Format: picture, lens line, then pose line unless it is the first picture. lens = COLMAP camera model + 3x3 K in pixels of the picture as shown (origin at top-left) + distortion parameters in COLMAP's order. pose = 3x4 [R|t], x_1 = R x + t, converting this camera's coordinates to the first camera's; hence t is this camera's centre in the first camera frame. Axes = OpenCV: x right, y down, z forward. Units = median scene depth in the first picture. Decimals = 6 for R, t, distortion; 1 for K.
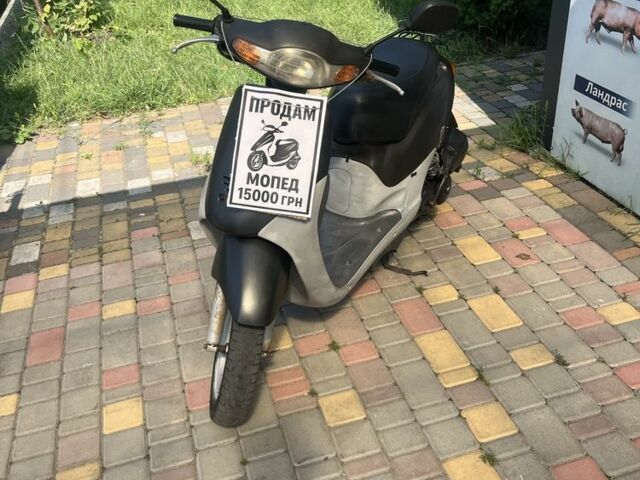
lens RADIAL K [[651.2, 0, 320.0], [0, 651.2, 240.0], [0, 0, 1]] dist [-0.003683, 0.017786]
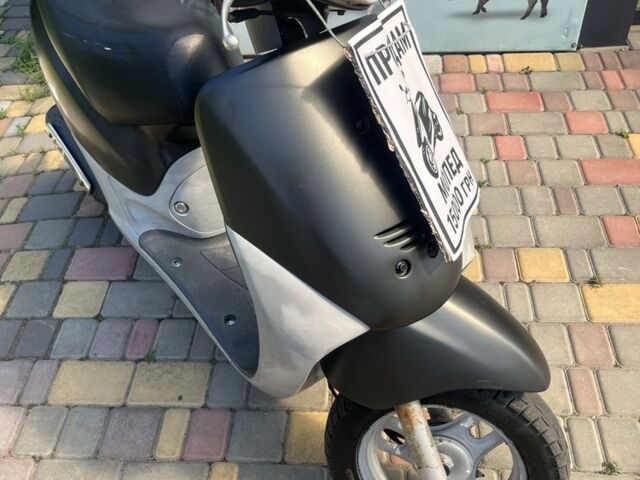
lens RADIAL K [[651.2, 0, 320.0], [0, 651.2, 240.0], [0, 0, 1]] dist [-0.003683, 0.017786]
pose [[0.328229, -0.627167, 0.706348, -0.323169], [0.520570, 0.744073, 0.418762, -0.203941], [-0.788208, 0.230254, 0.570711, 0.479871]]
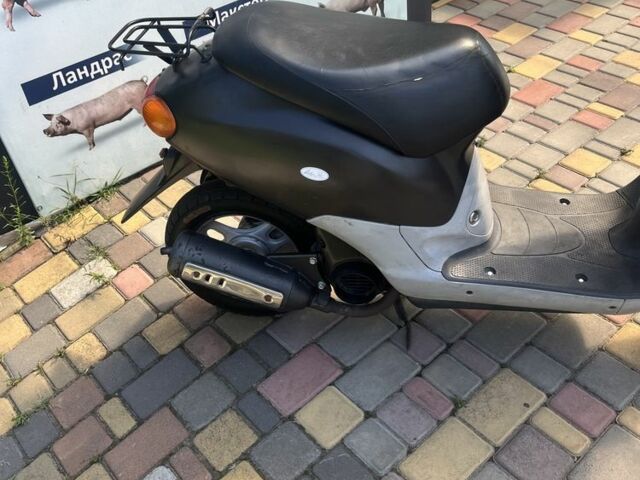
lens RADIAL K [[651.2, 0, 320.0], [0, 651.2, 240.0], [0, 0, 1]] dist [-0.003683, 0.017786]
pose [[-0.411365, -0.497204, 0.763916, -0.327344], [0.590897, 0.492659, 0.638849, -0.440538], [-0.693988, 0.714195, 0.091134, 0.885732]]
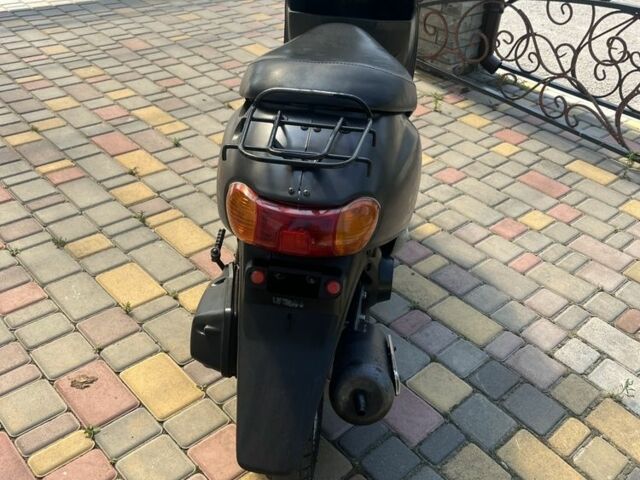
lens RADIAL K [[651.2, 0, 320.0], [0, 651.2, 240.0], [0, 0, 1]] dist [-0.003683, 0.017786]
pose [[-0.886660, 0.273668, -0.372746, 0.284427], [-0.247231, 0.400647, 0.882246, -0.555580], [0.390783, 0.874407, -0.287579, 1.045372]]
